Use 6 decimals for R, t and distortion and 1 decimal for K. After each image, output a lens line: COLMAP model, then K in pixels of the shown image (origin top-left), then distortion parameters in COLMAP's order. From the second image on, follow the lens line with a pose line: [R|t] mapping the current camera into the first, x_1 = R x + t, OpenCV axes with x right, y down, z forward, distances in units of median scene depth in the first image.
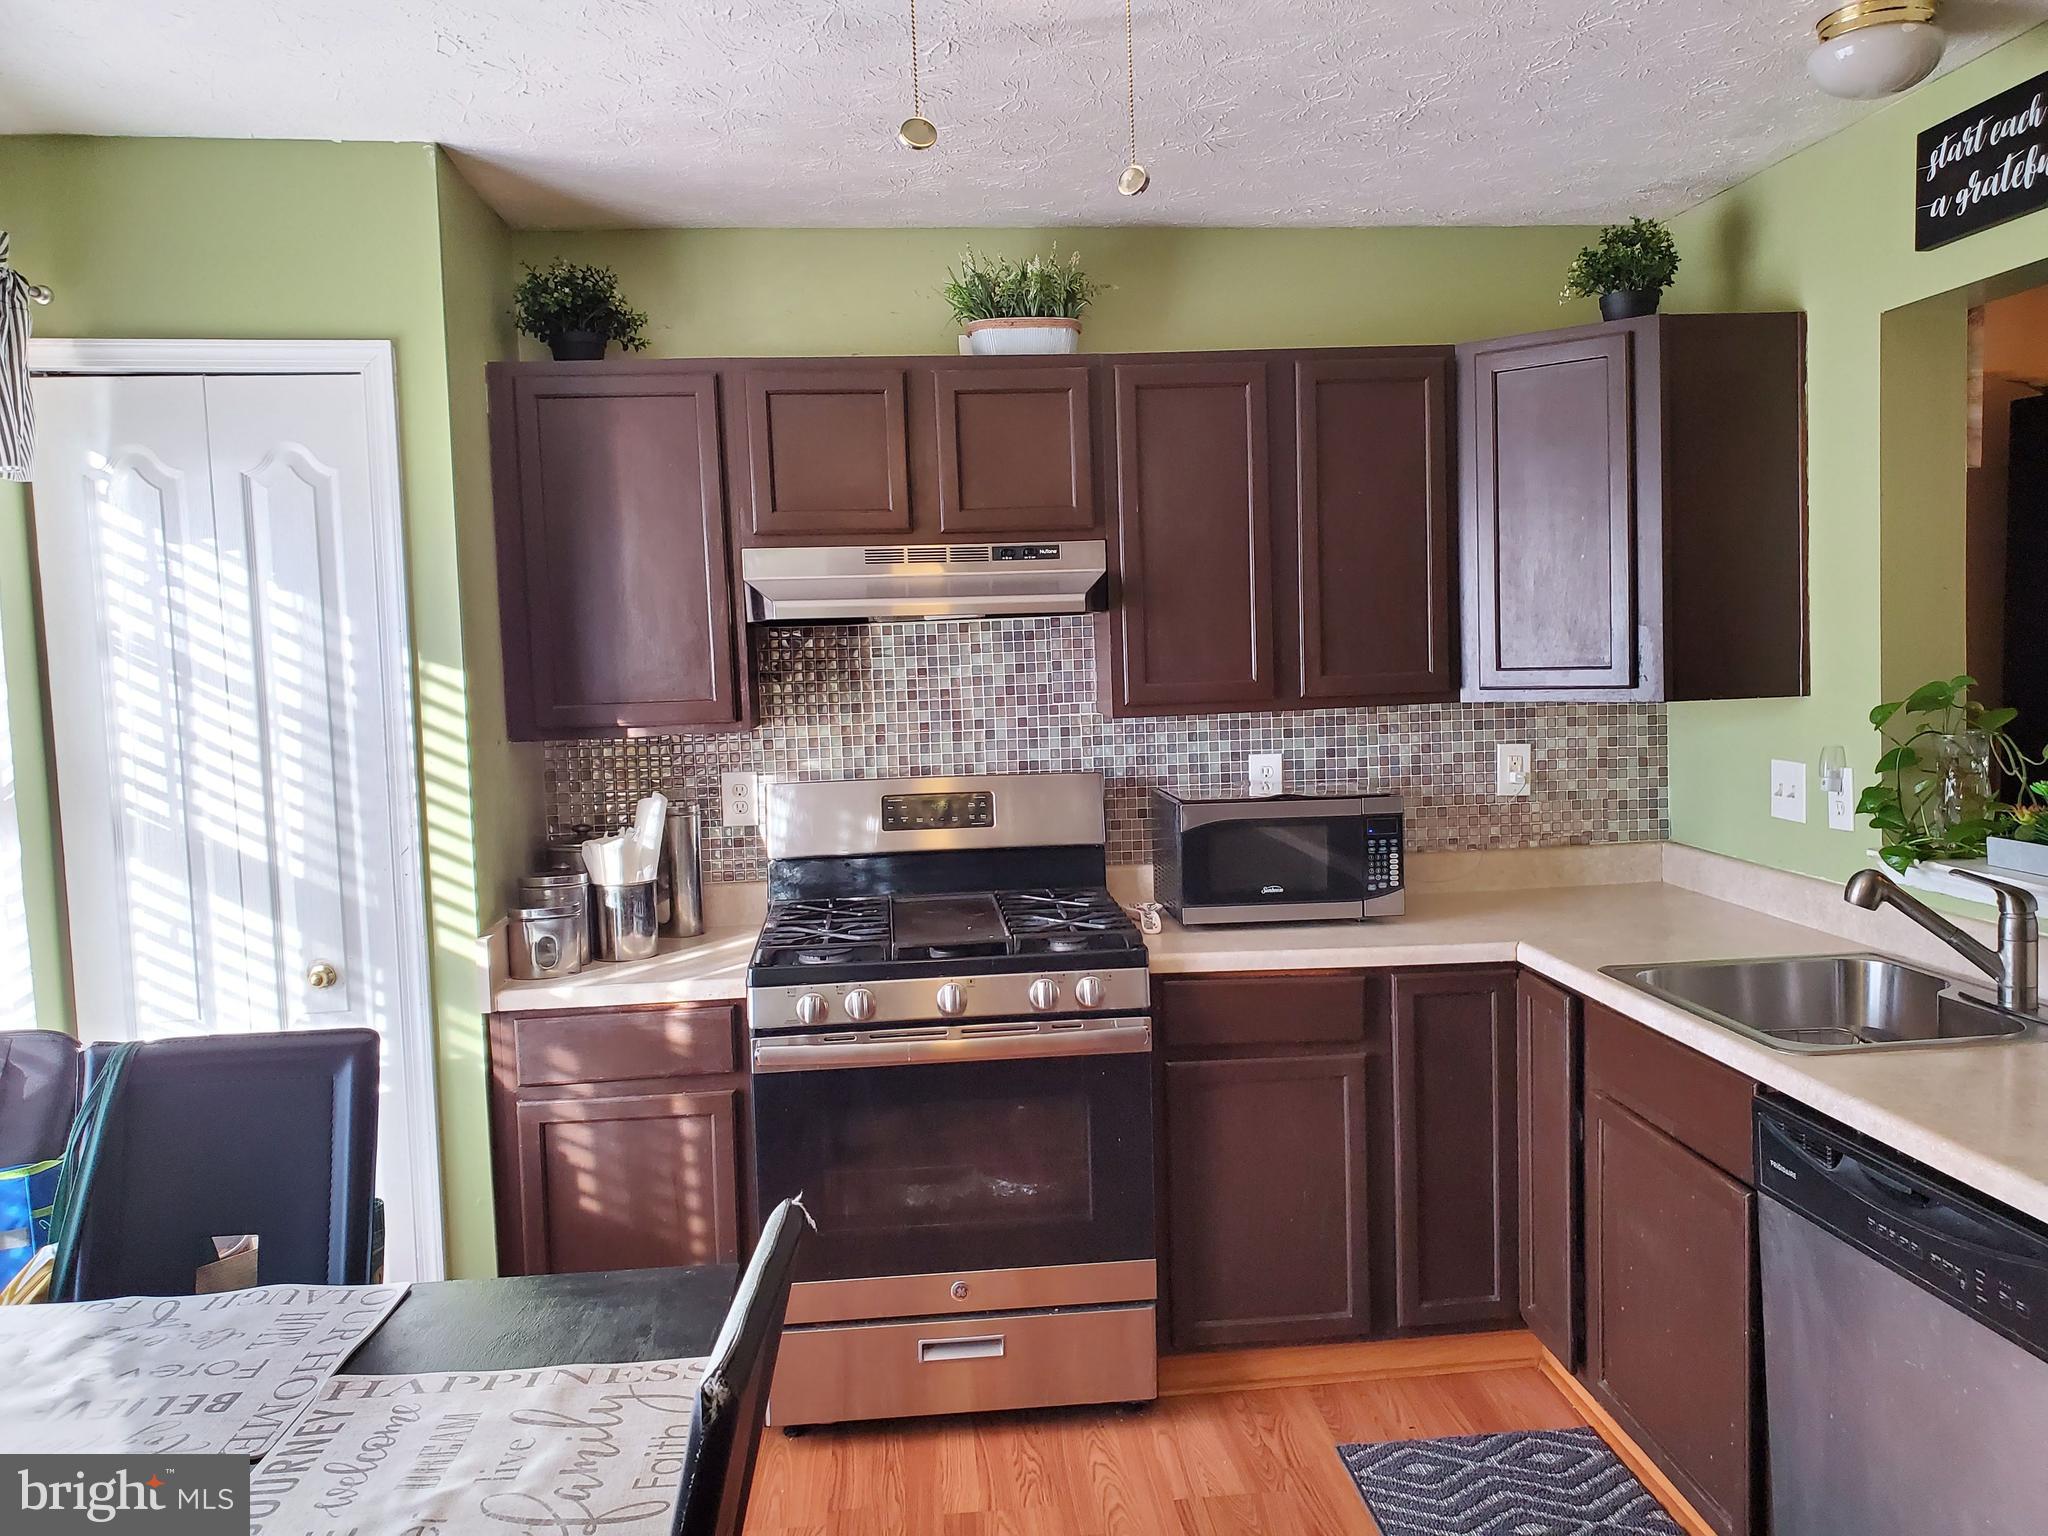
lens RADIAL K [[1601.3, 0, 1031.6], [0, 1601.3, 747.8], [0, 0, 1]] dist [0.021525, -0.017017]
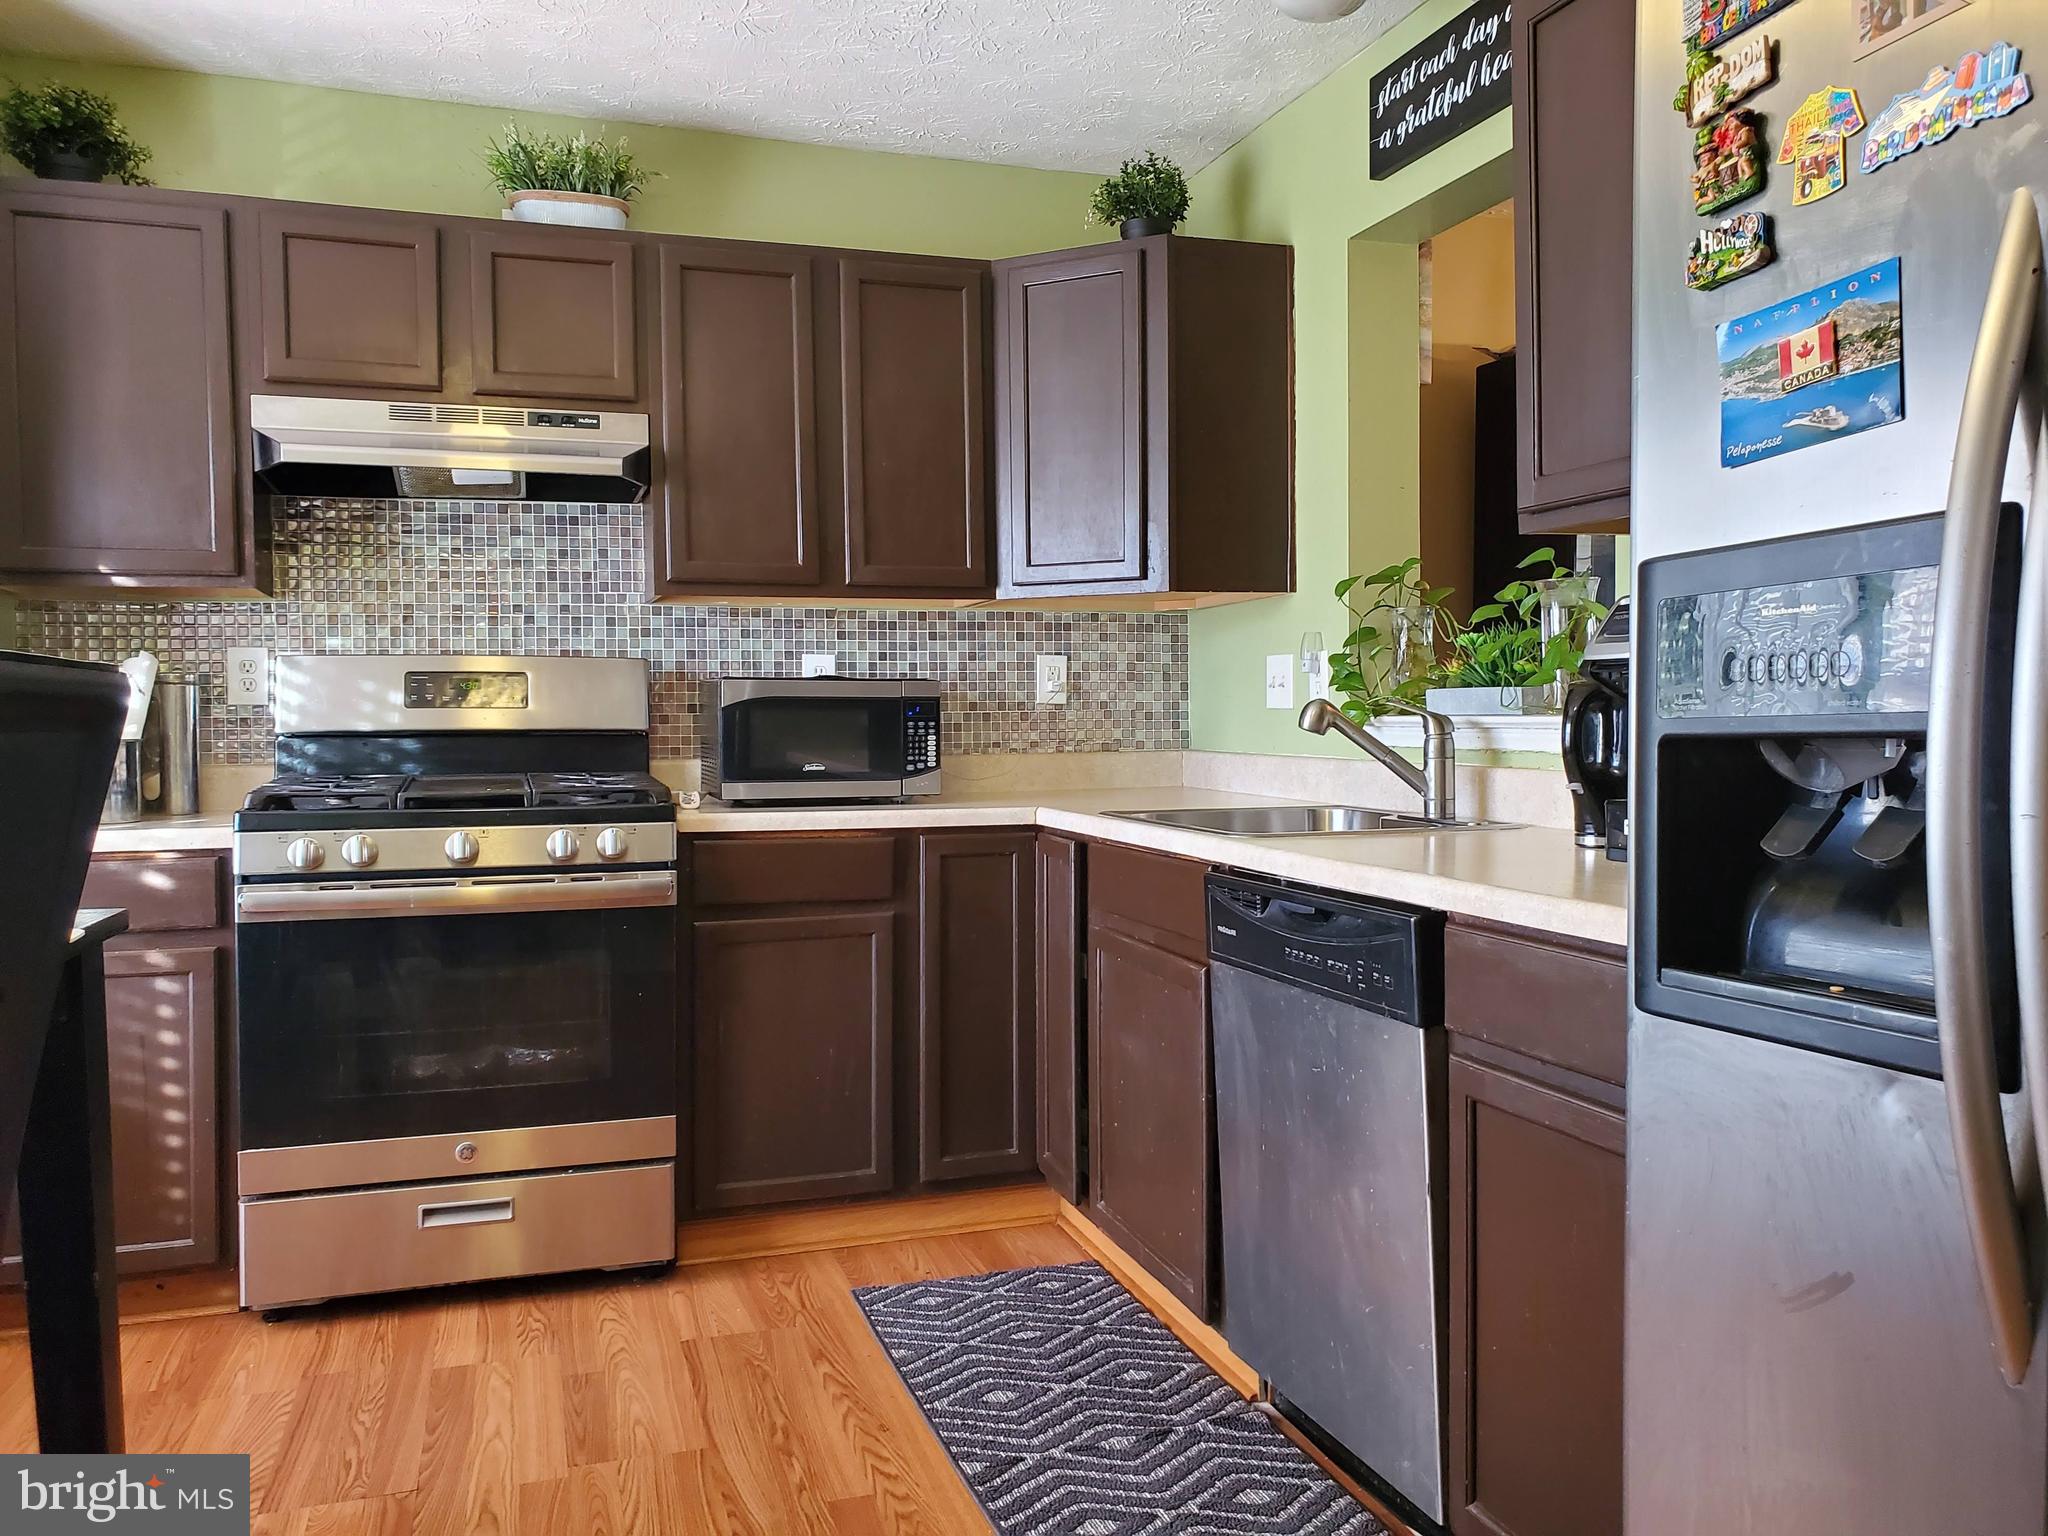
lens RADIAL K [[1601.3, 0, 1045.5], [0, 1601.3, 751.6], [0, 0, 1]] dist [0.021525, -0.017017]
pose [[0.973439, 0.019272, 0.228132, 0.066596], [-0.007516, 0.998604, -0.052288, 0.138481], [-0.228821, 0.049184, 0.972225, -0.028077]]
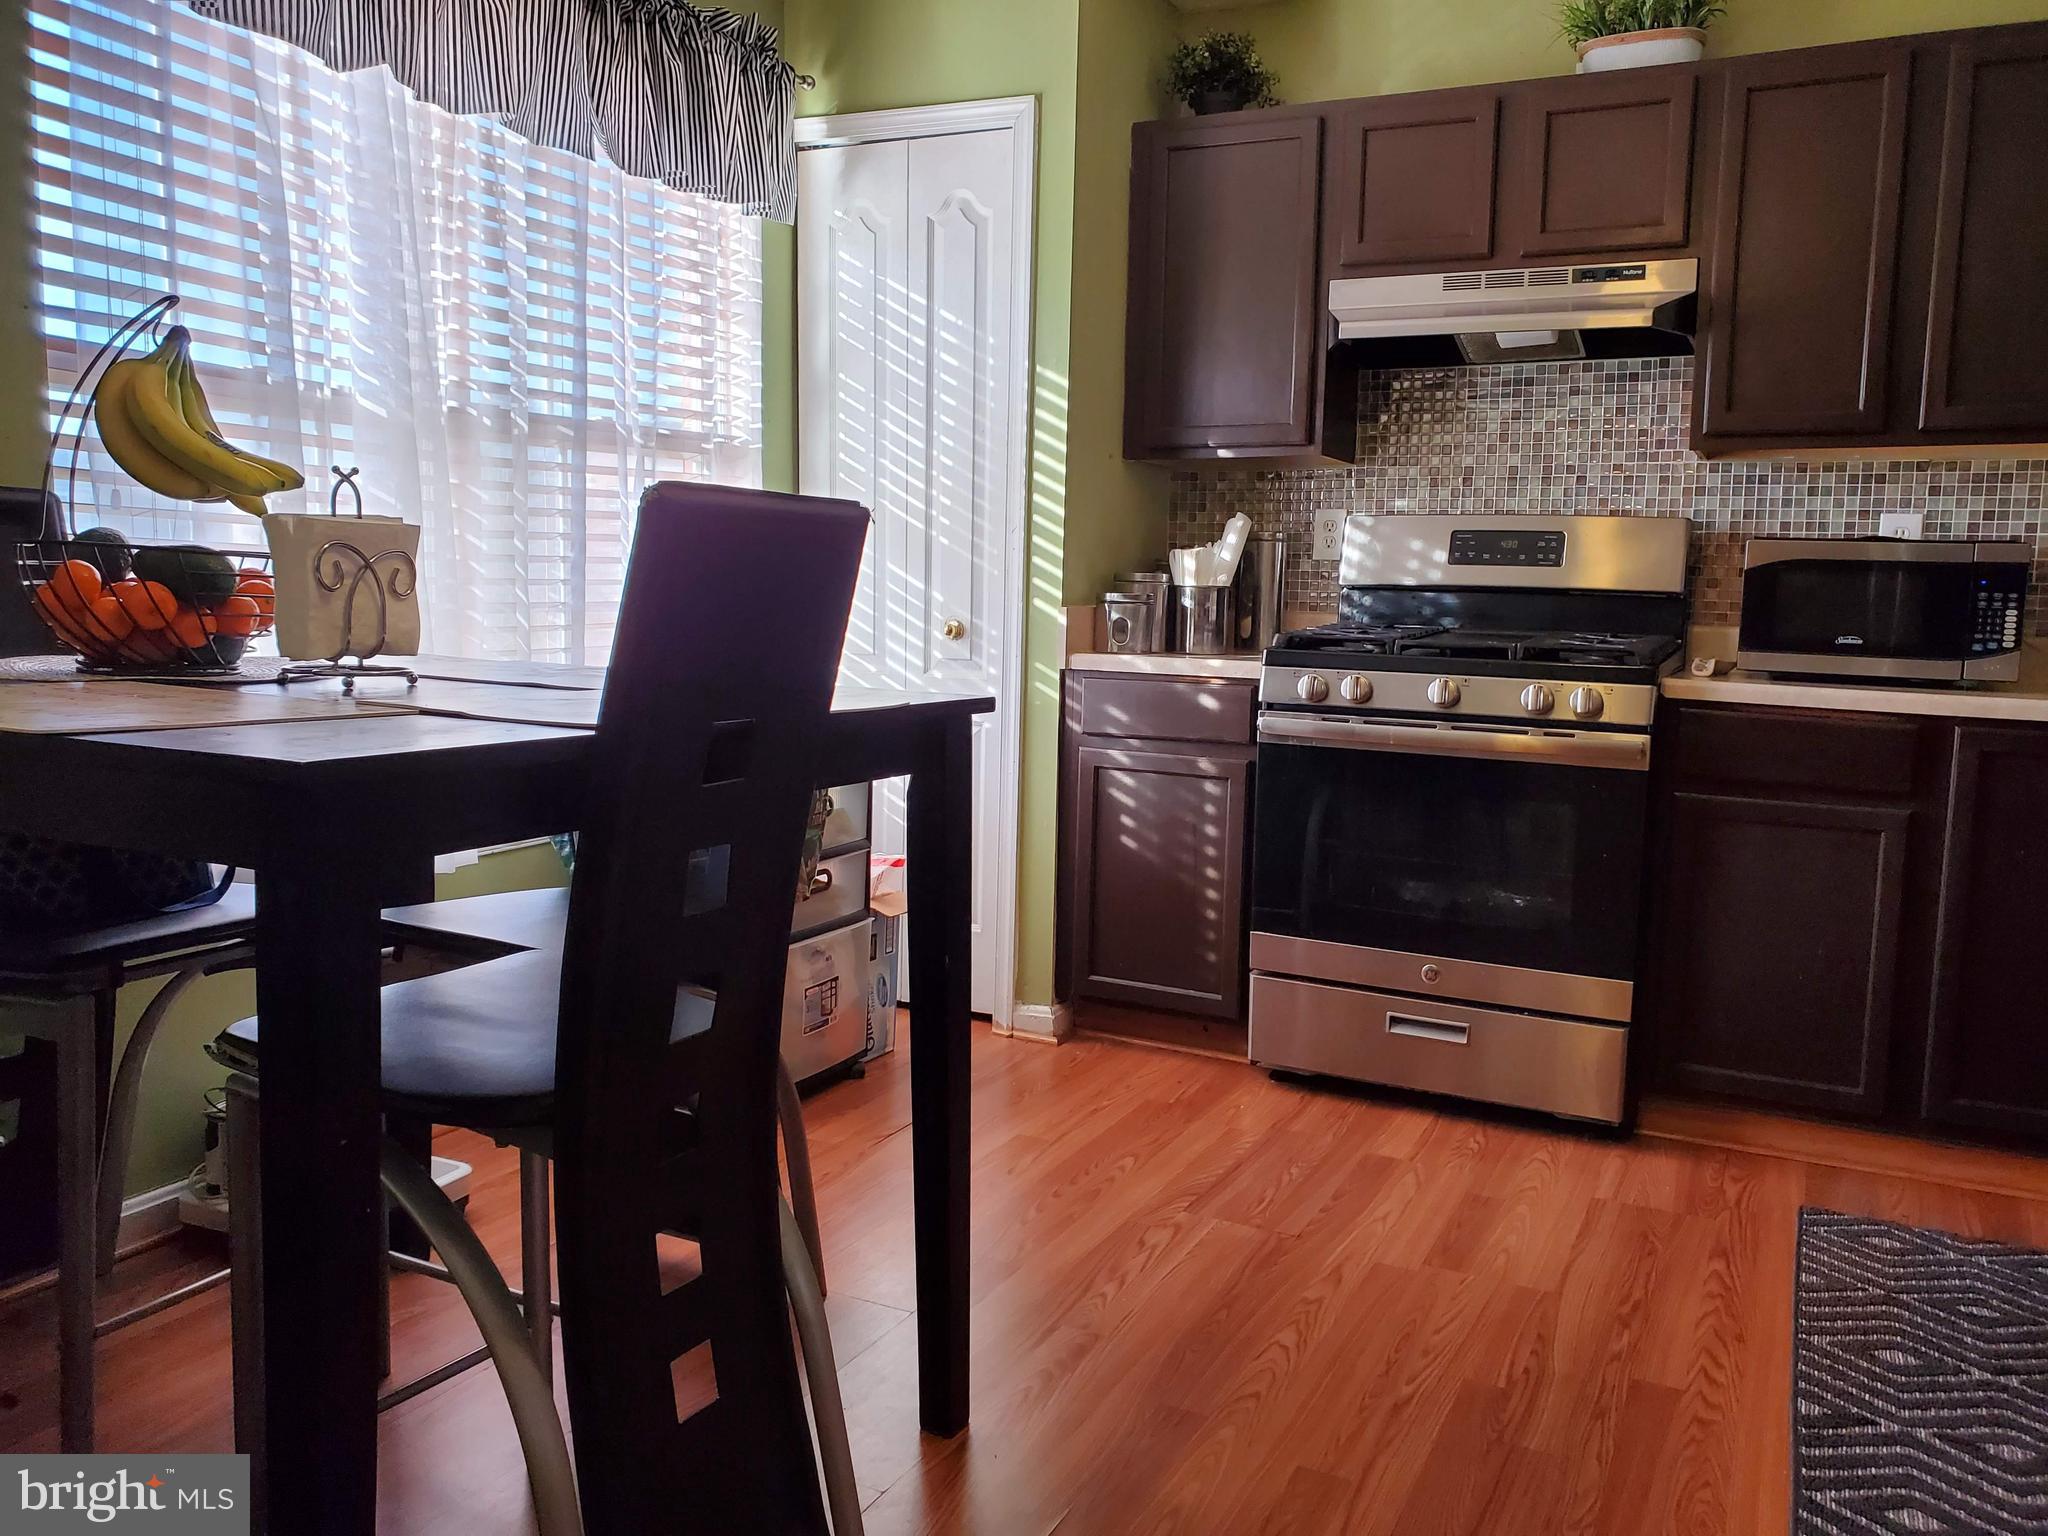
lens RADIAL K [[1601.3, 0, 1054.5], [0, 1601.3, 752.5], [0, 0, 1]] dist [0.021525, -0.017017]
pose [[0.851622, 0.109428, -0.512607, 0.255728], [-0.086996, 0.993910, 0.067644, 0.137507], [0.516887, -0.013012, 0.855955, -0.023172]]
